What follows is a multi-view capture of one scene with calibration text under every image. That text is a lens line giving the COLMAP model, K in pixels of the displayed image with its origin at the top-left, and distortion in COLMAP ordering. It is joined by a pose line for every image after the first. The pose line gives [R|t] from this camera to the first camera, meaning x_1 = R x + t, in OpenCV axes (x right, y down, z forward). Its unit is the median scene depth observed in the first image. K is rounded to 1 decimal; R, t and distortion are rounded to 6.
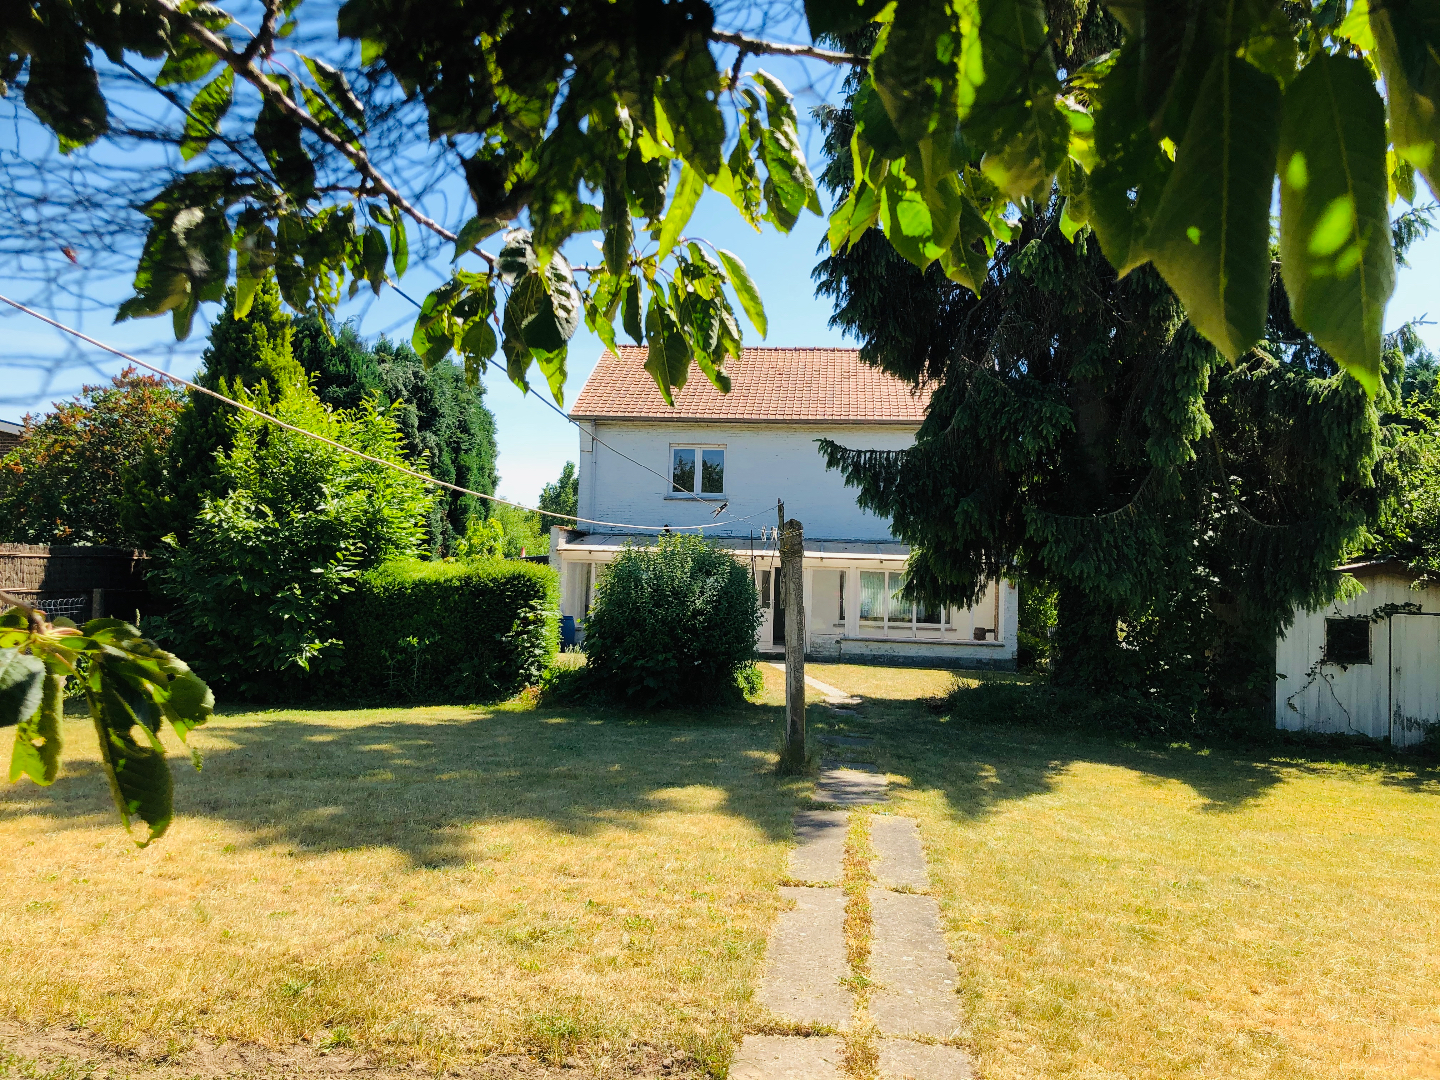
lens RADIAL K [[1180.8, 0, 718.1], [0, 1180.8, 514.4], [0, 0, 1]] dist [0.052886, -0.008064]
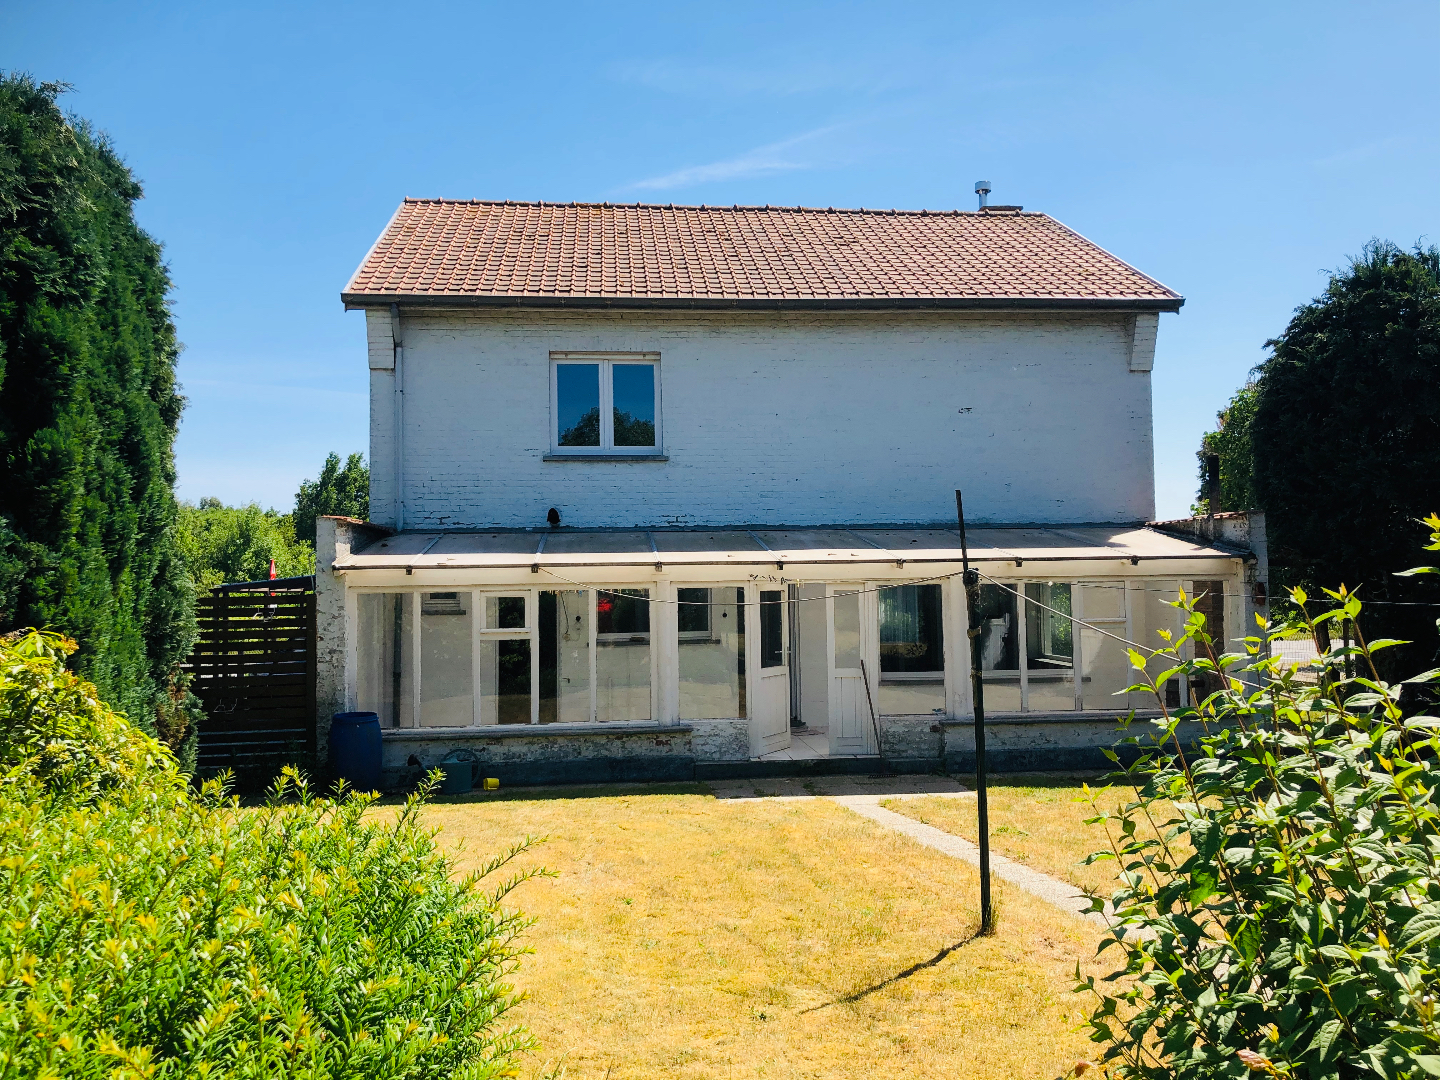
lens RADIAL K [[1180.8, 0, 718.1], [0, 1180.8, 514.4], [0, 0, 1]] dist [0.052886, -0.008064]
pose [[0.981203, -0.035689, 0.189648, -0.072256], [0.035893, 0.999353, 0.002359, 0.012814], [-0.189610, 0.004492, 0.981849, 0.491398]]
